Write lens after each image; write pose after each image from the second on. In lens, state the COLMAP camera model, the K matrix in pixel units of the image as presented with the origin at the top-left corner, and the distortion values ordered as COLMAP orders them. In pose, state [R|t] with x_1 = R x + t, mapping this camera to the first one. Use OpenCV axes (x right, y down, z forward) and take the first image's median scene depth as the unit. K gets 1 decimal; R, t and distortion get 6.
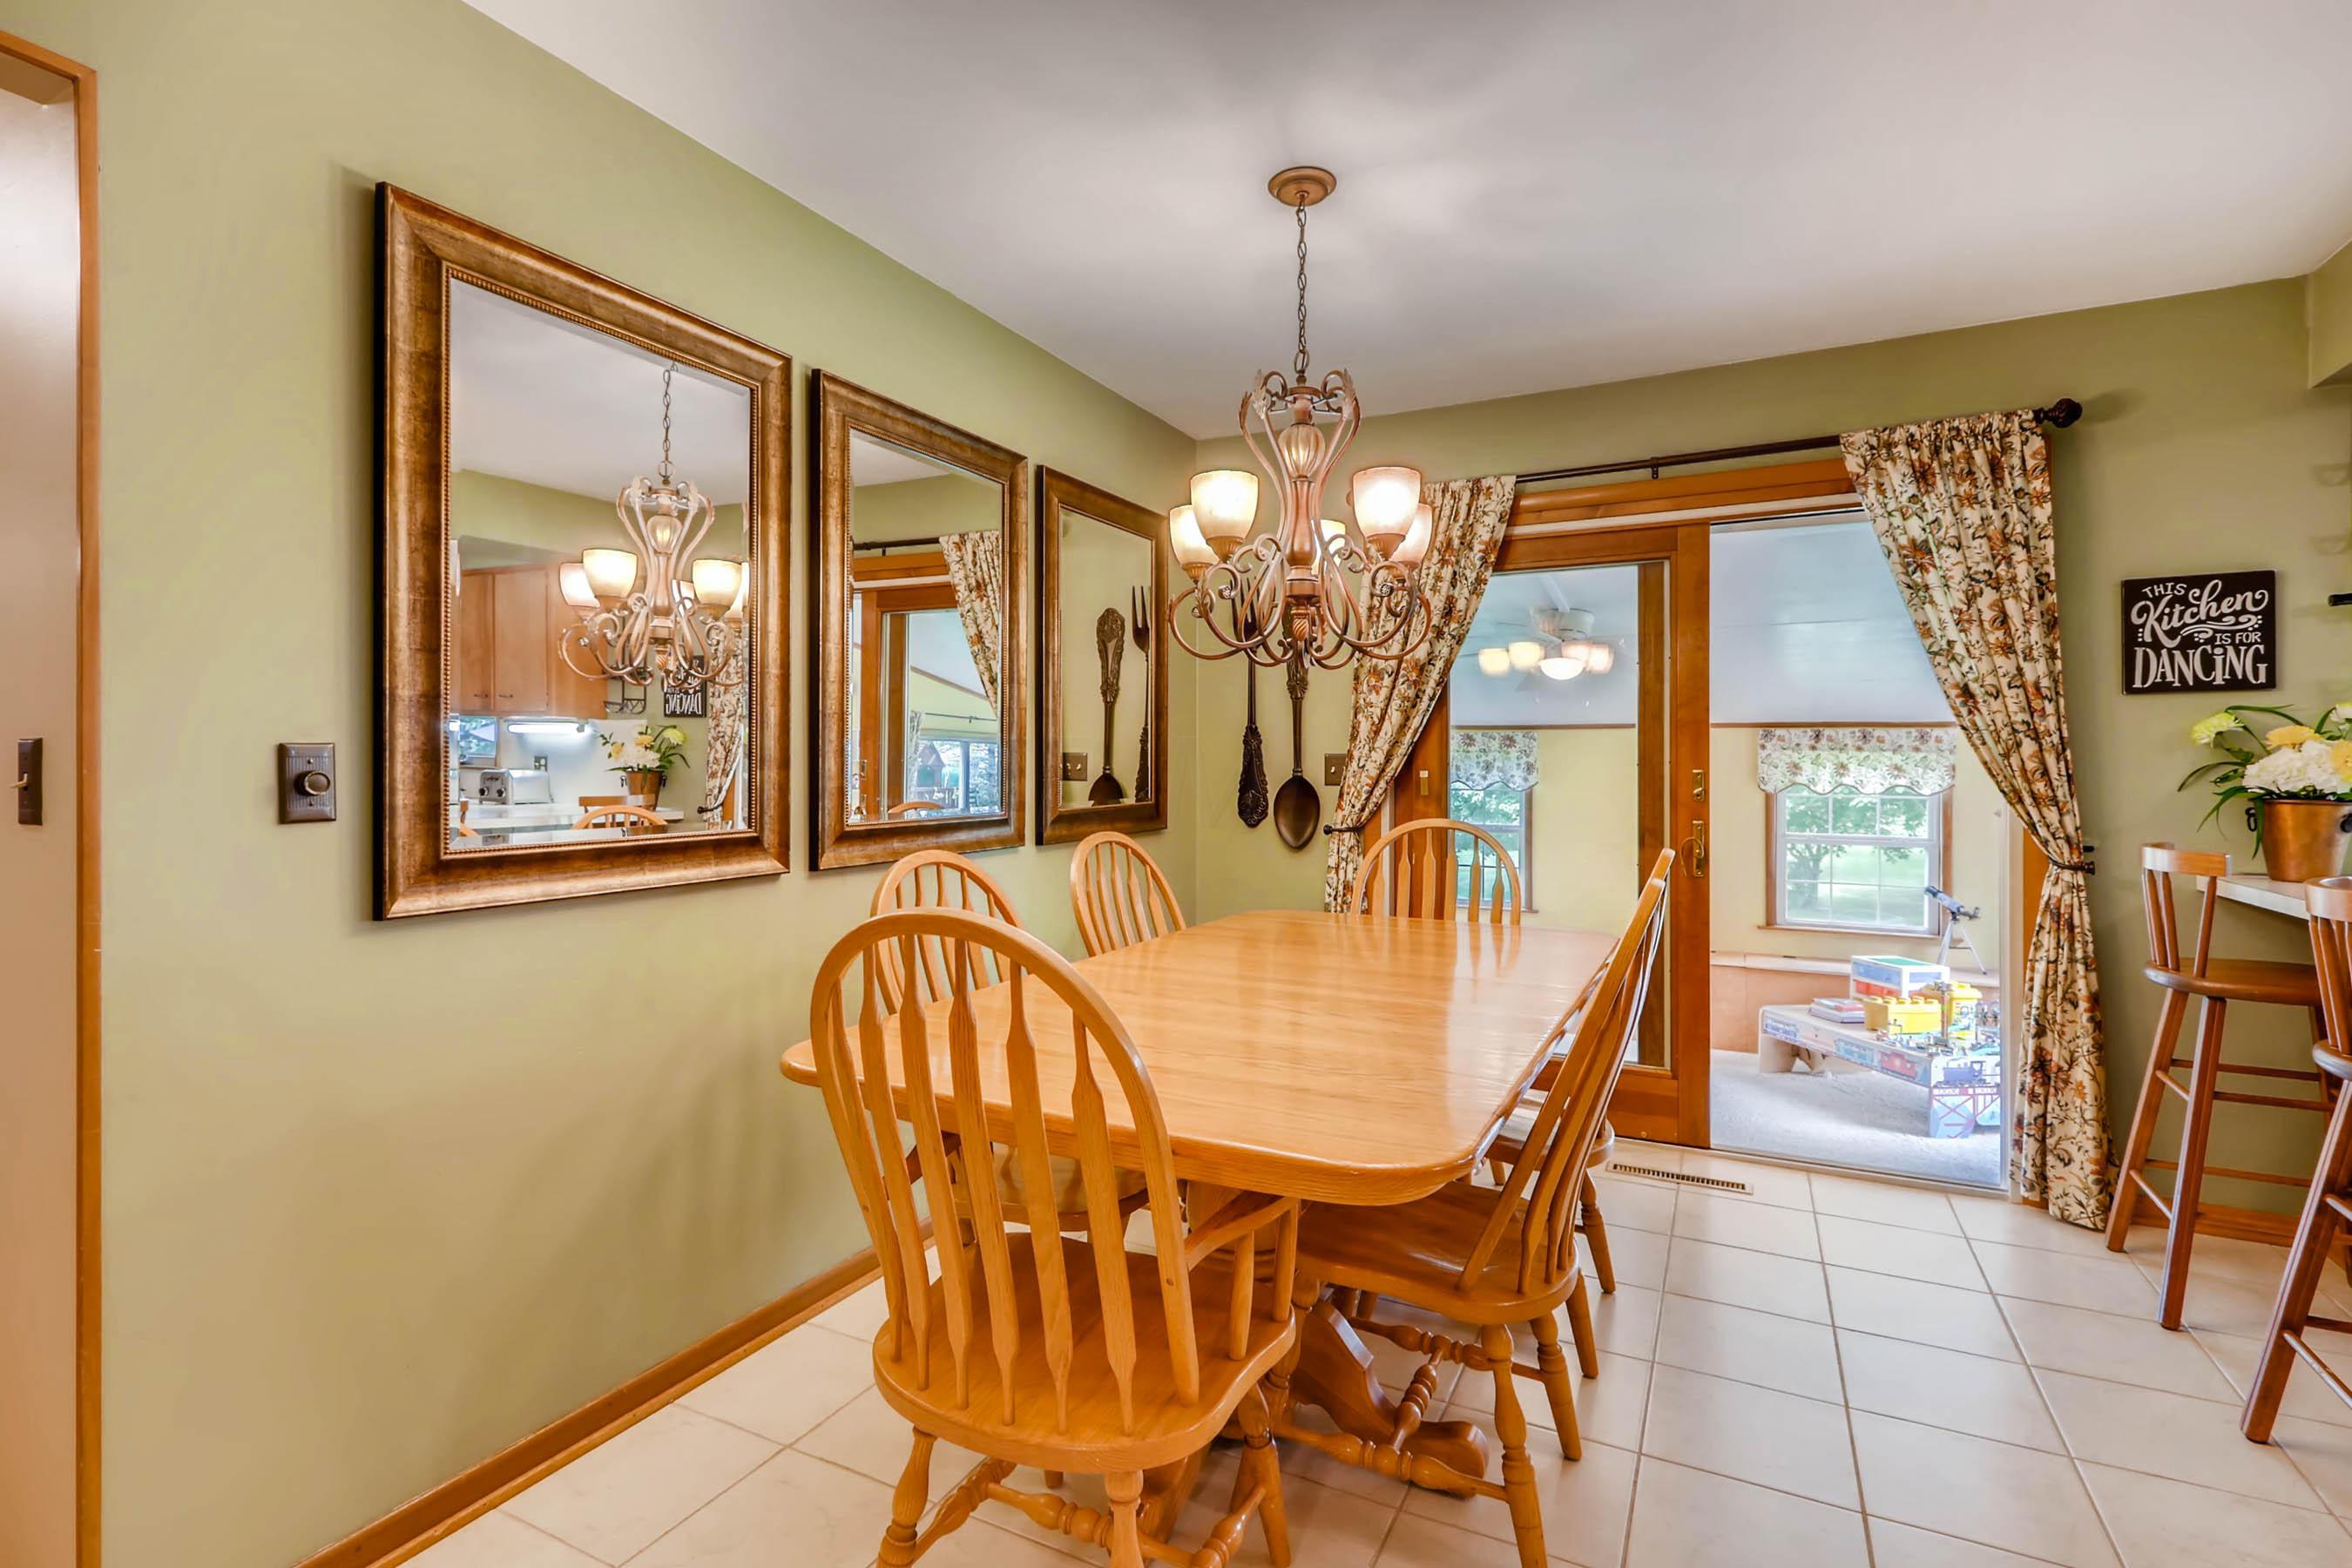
lens RADIAL K [[1086.3, 0, 1179.4], [0, 1086.3, 778.1], [0, 0, 1]] dist [-0.006315, -0.000691]
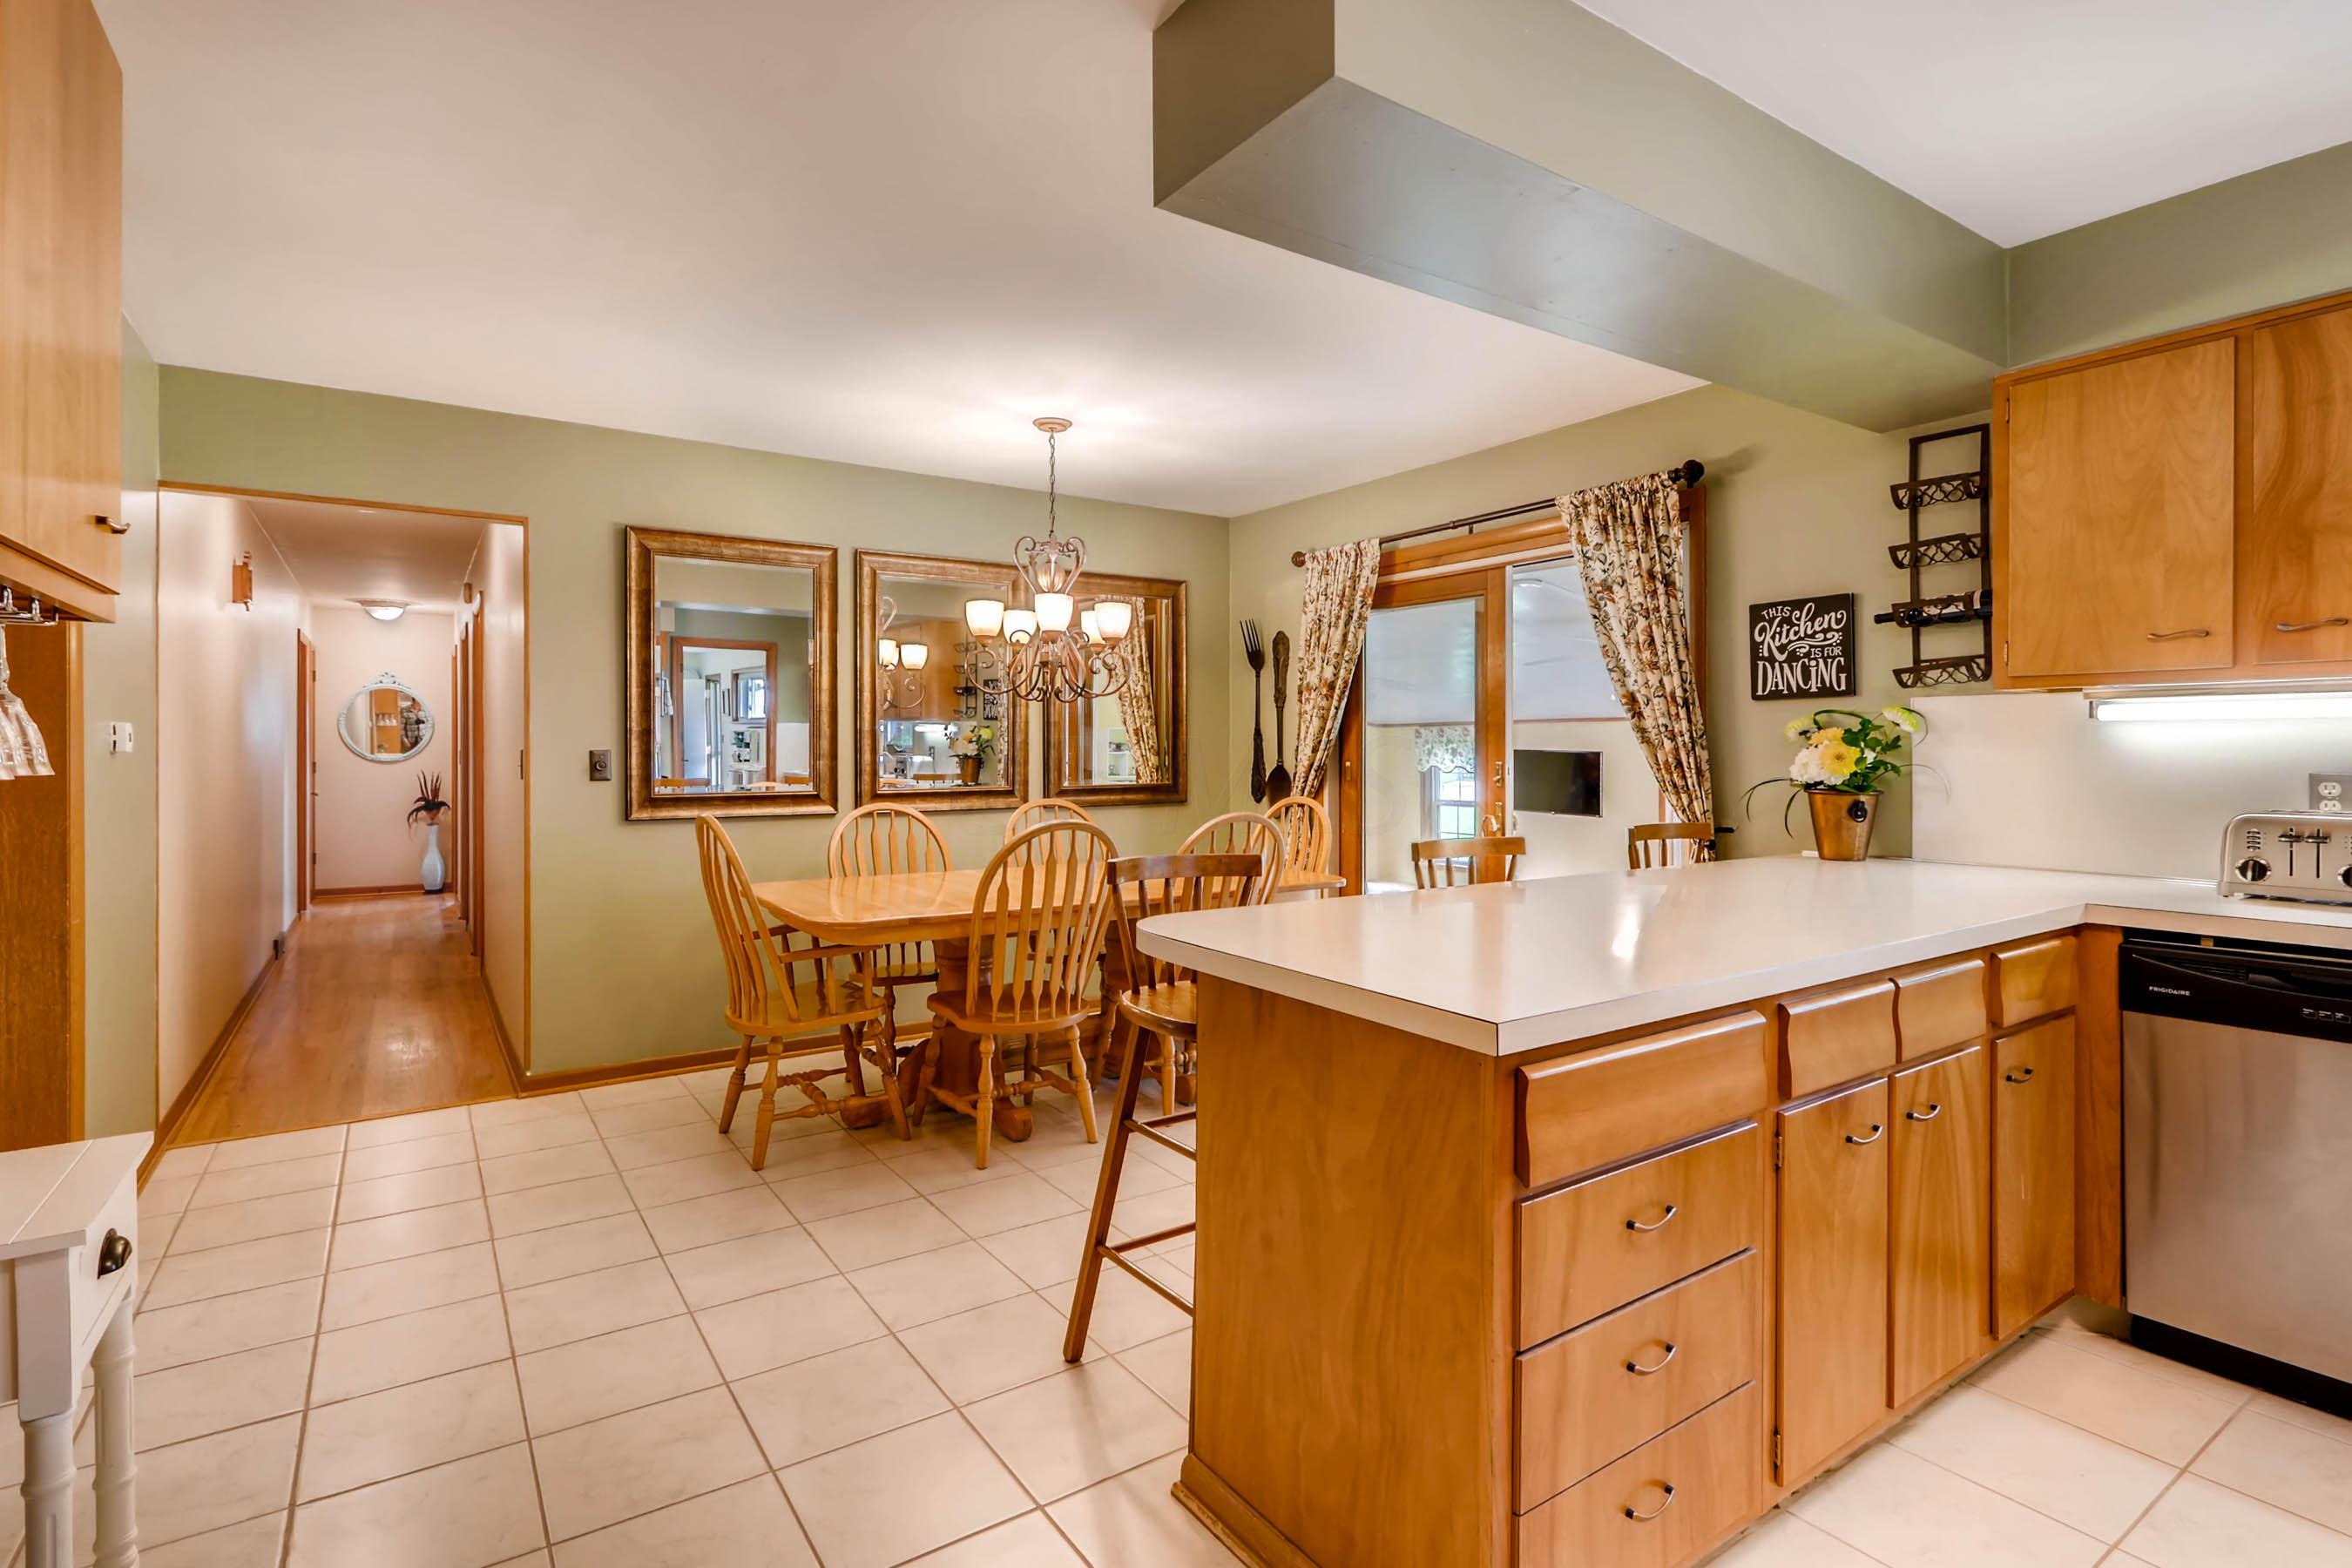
lens RADIAL K [[1086.3, 0, 1169.6], [0, 1086.3, 765.5], [0, 0, 1]] dist [-0.006315, -0.000691]
pose [[0.885779, 0.006454, -0.464062, 0.861625], [-0.005178, 0.999978, 0.004024, -0.007355], [0.464078, -0.001162, 0.885794, -0.358743]]
